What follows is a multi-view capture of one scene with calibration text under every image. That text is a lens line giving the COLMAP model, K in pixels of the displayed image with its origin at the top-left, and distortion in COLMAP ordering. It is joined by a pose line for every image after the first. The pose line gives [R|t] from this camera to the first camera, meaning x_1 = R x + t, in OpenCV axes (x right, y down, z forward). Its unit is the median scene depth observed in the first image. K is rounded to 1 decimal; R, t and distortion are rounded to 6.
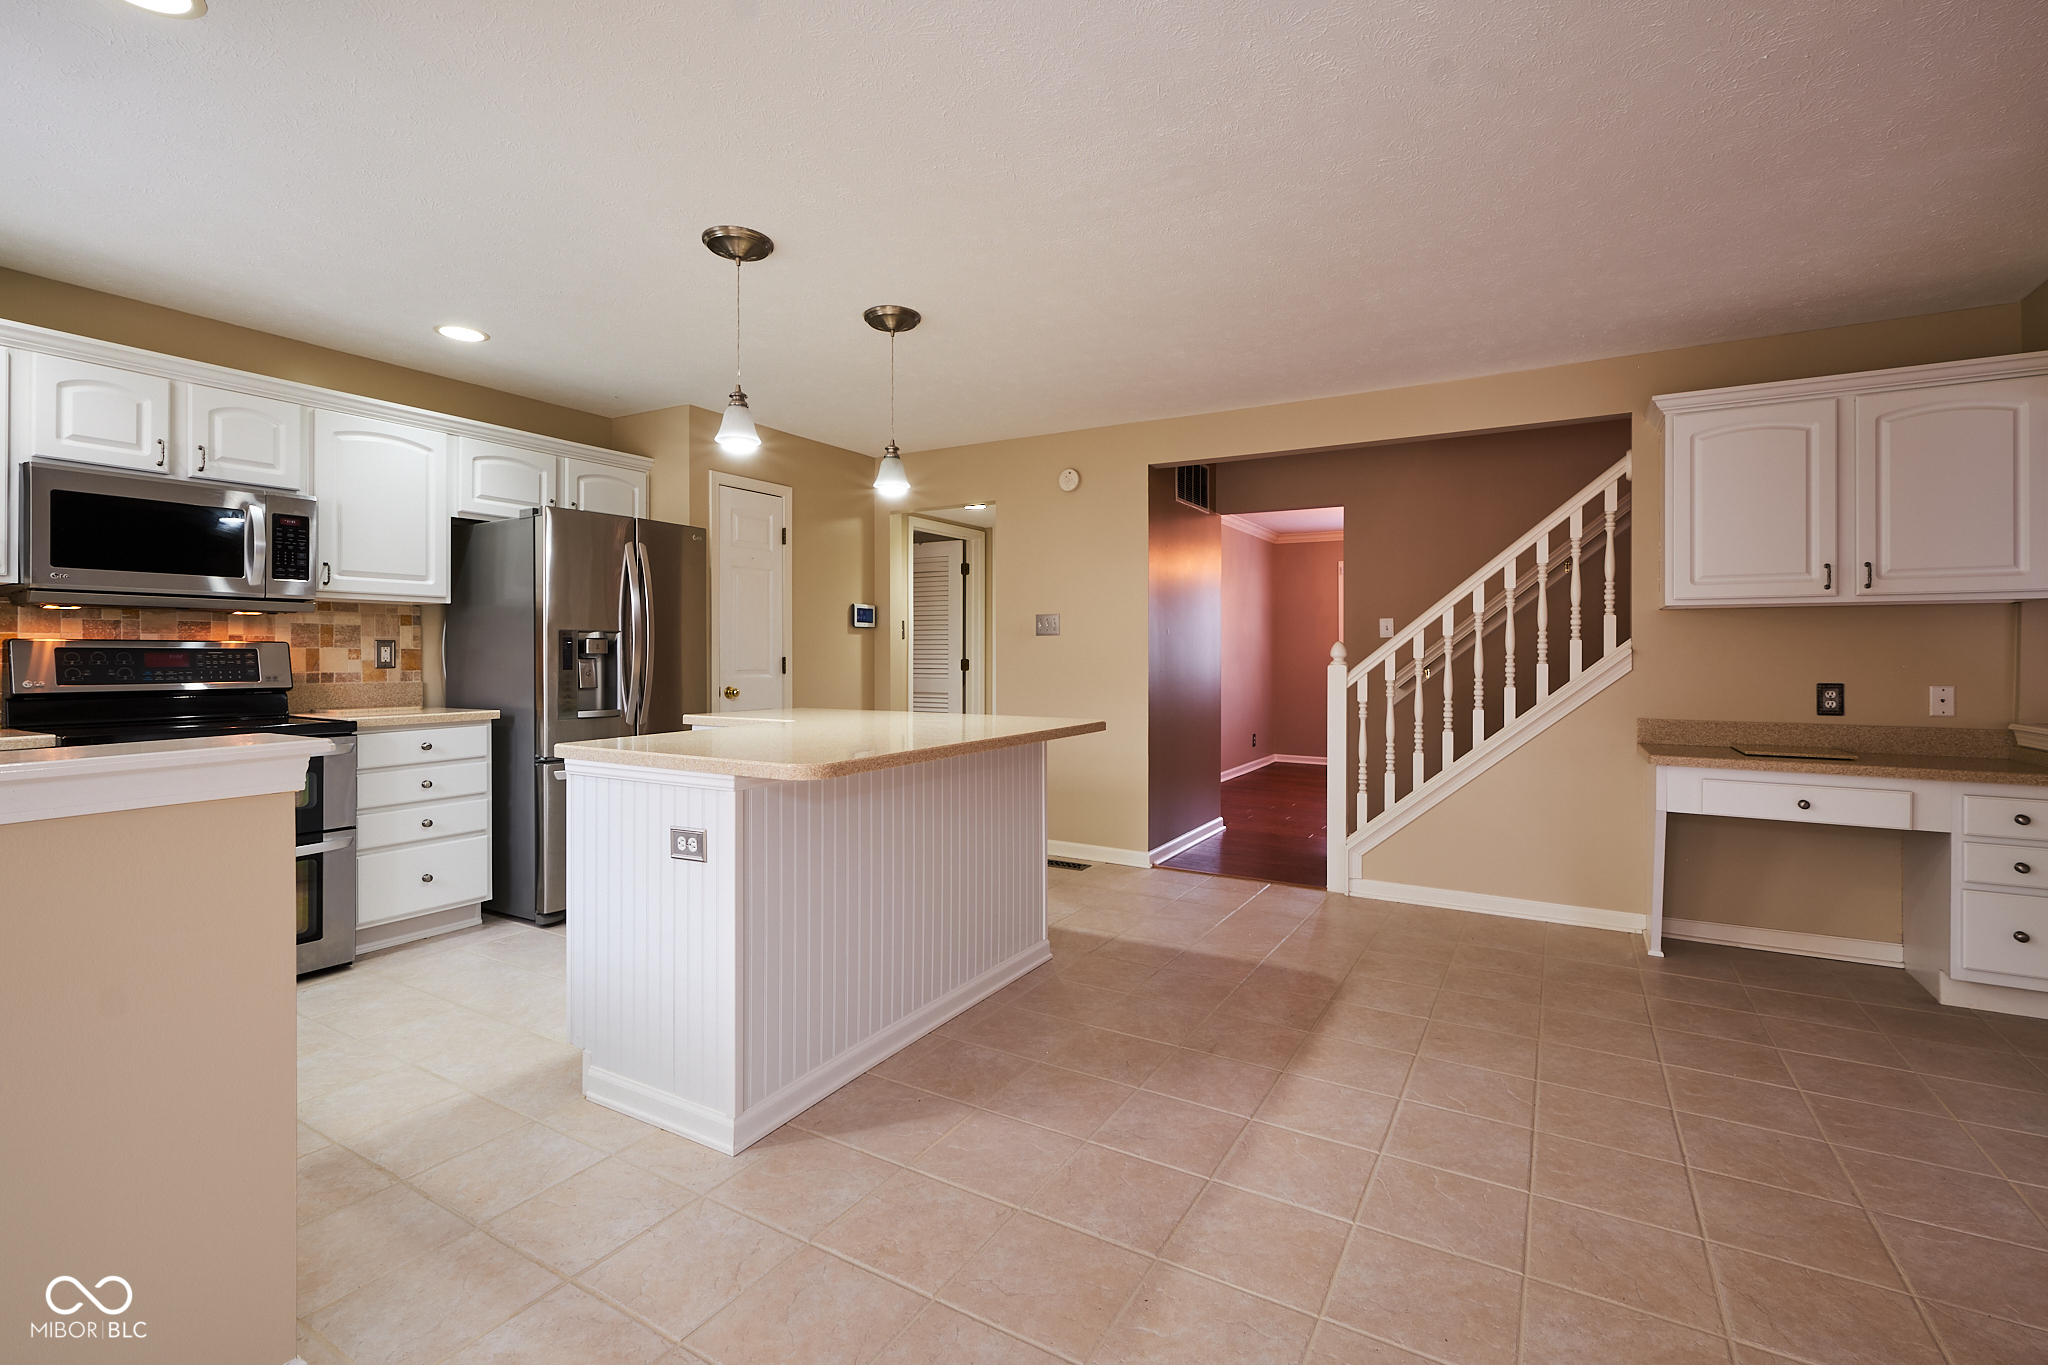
lens RADIAL K [[911.8, 0, 1028.5], [0, 911.8, 652.2], [0, 0, 1]] dist [0.003040, -0.001383]
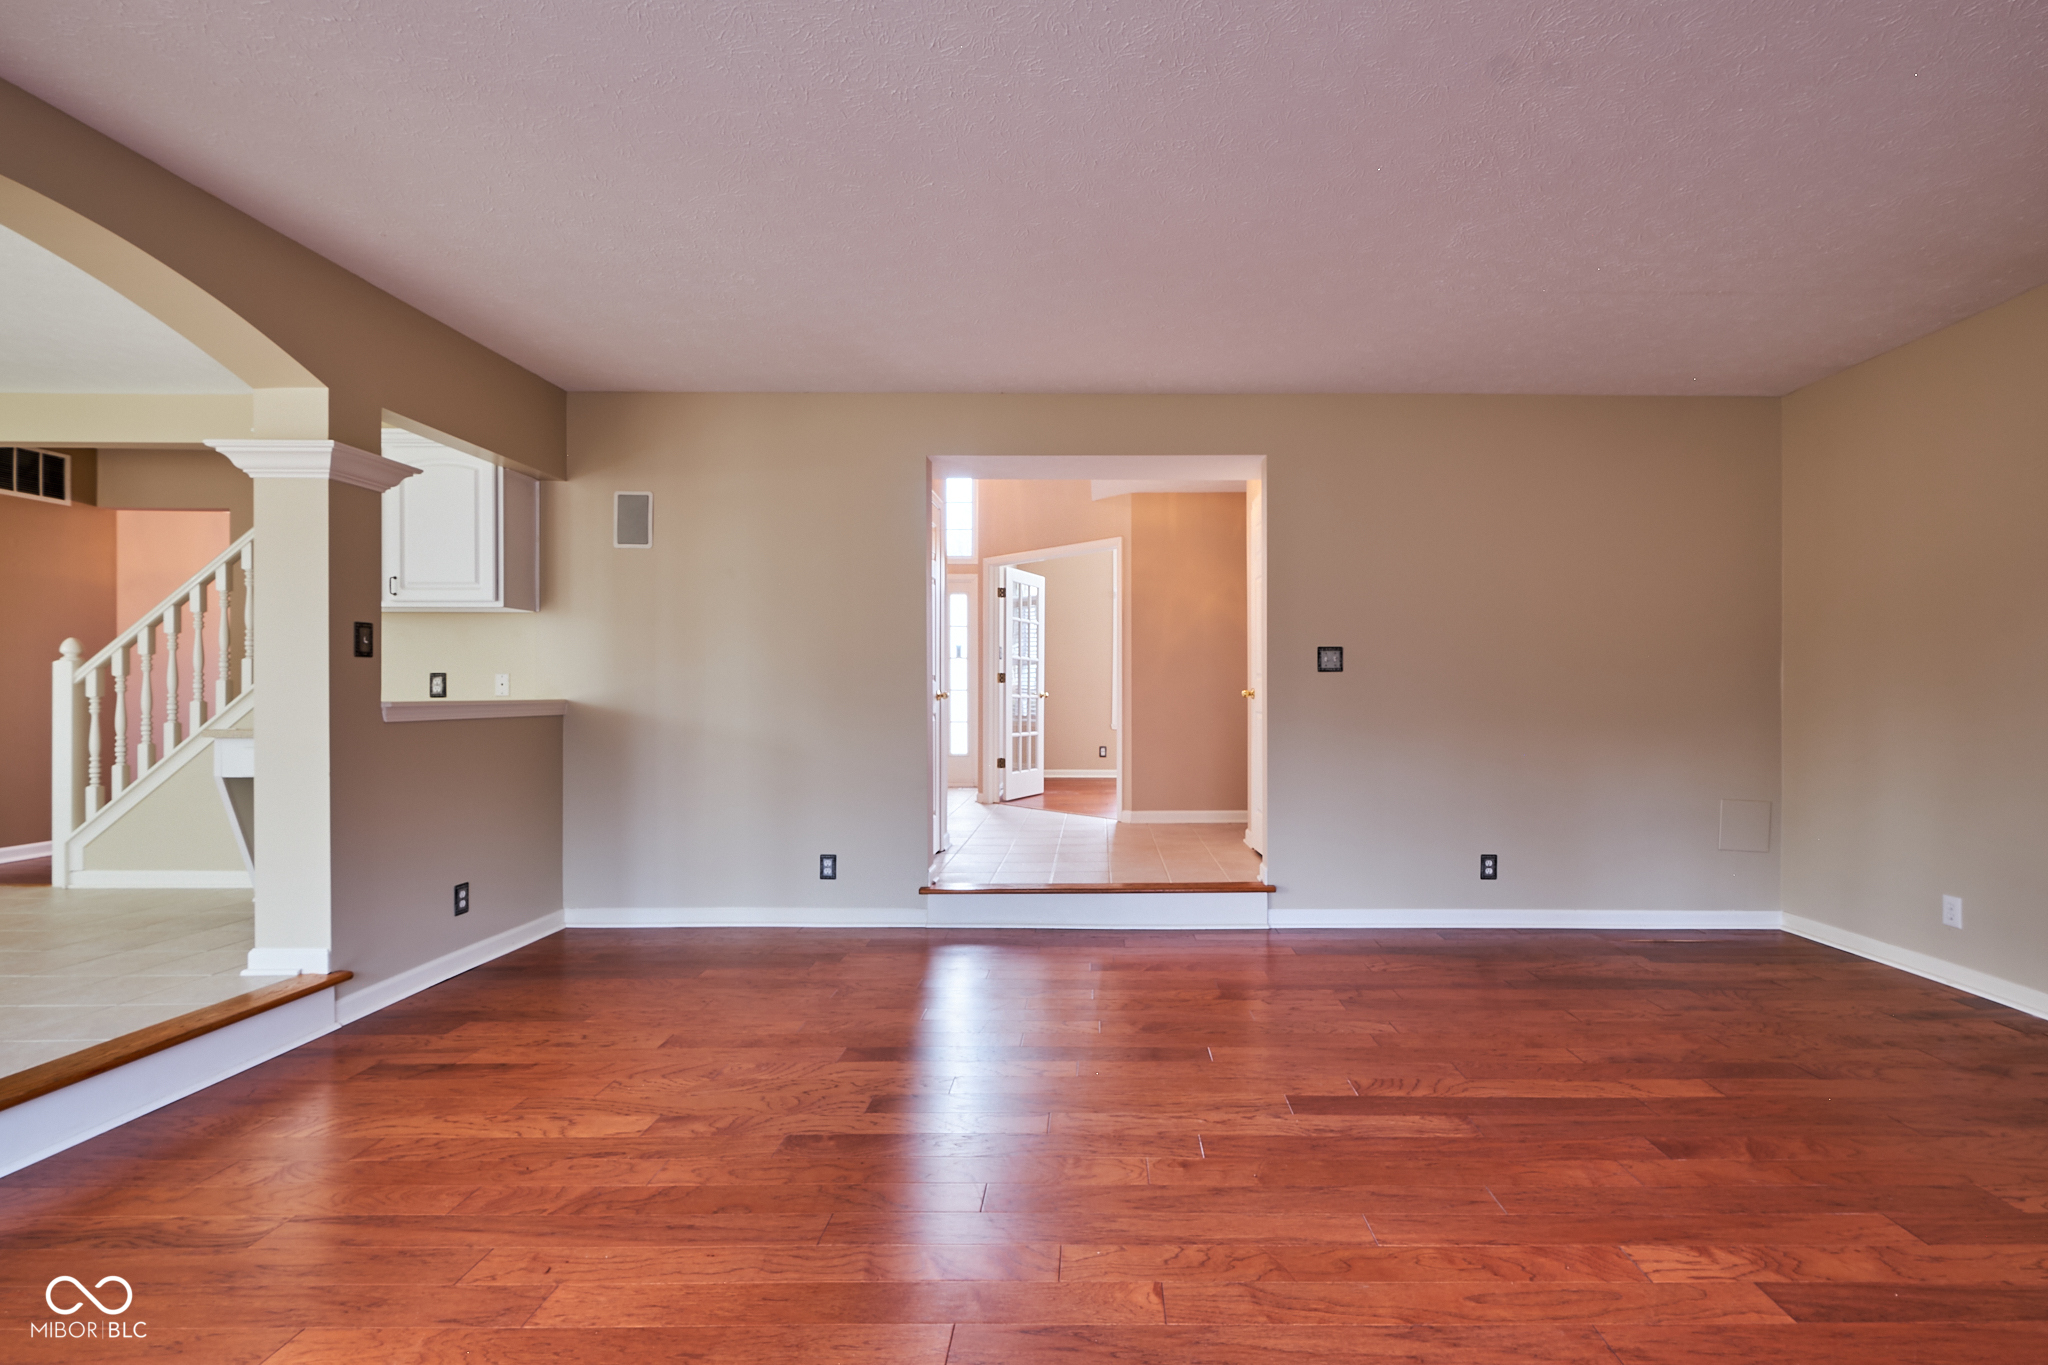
lens RADIAL K [[911.8, 0, 1109.8], [0, 911.8, 702.5], [0, 0, 1]] dist [0.003040, -0.001383]
pose [[0.854871, -0.005675, 0.518810, 1.006777], [-0.000656, 0.999928, 0.012019, 0.059373], [-0.518841, -0.010615, 0.854805, -0.584822]]
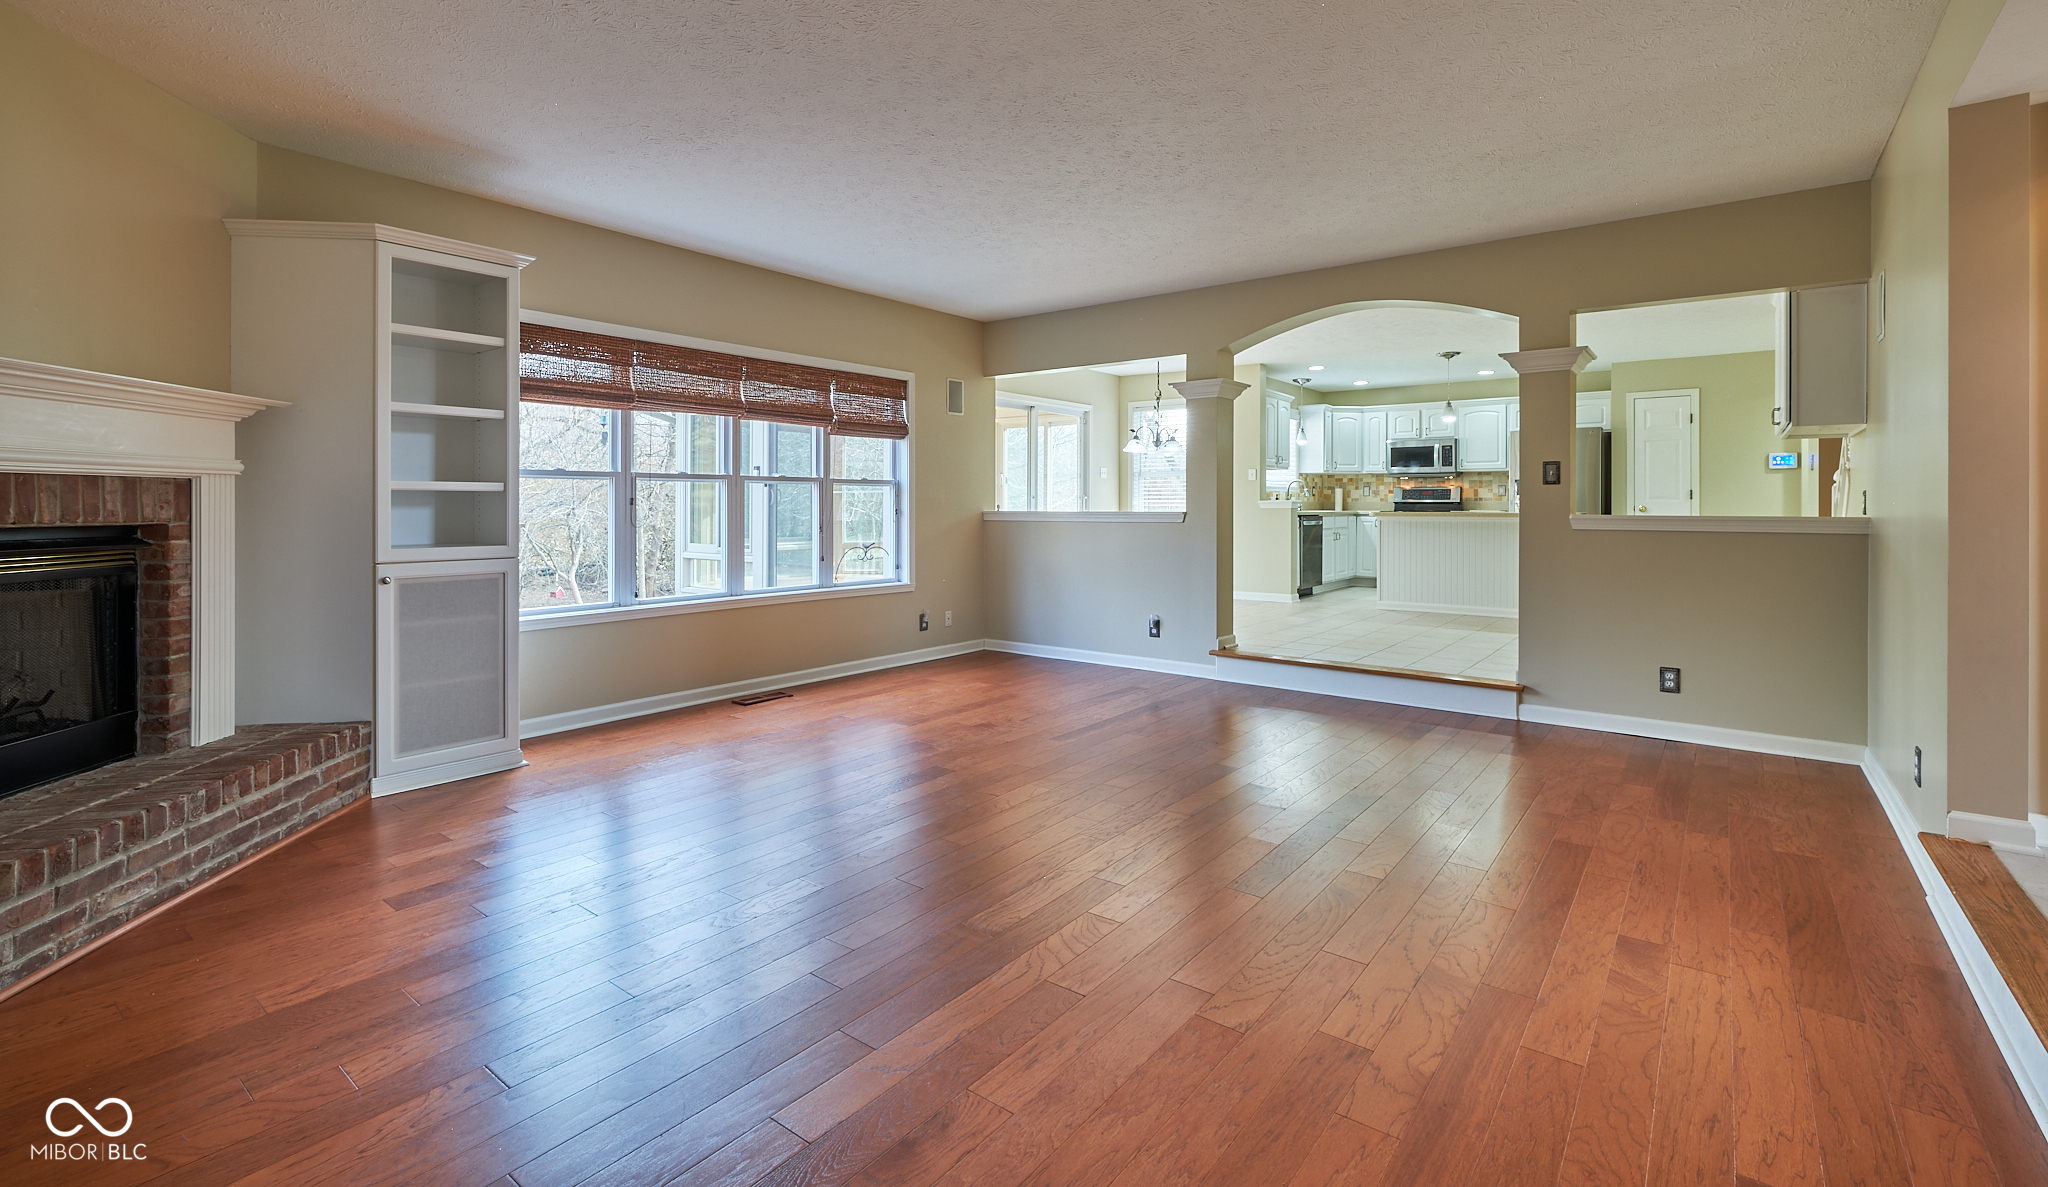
lens RADIAL K [[881.4, 0, 1018.1], [0, 881.4, 503.9], [0, 0, 1]] dist [-0.007456, 0.001838]
pose [[-0.137235, -0.005119, -0.990525, 2.232428], [-0.001968, 0.999986, -0.004895, 0.062243], [0.990537, 0.001278, -0.137243, -0.030128]]
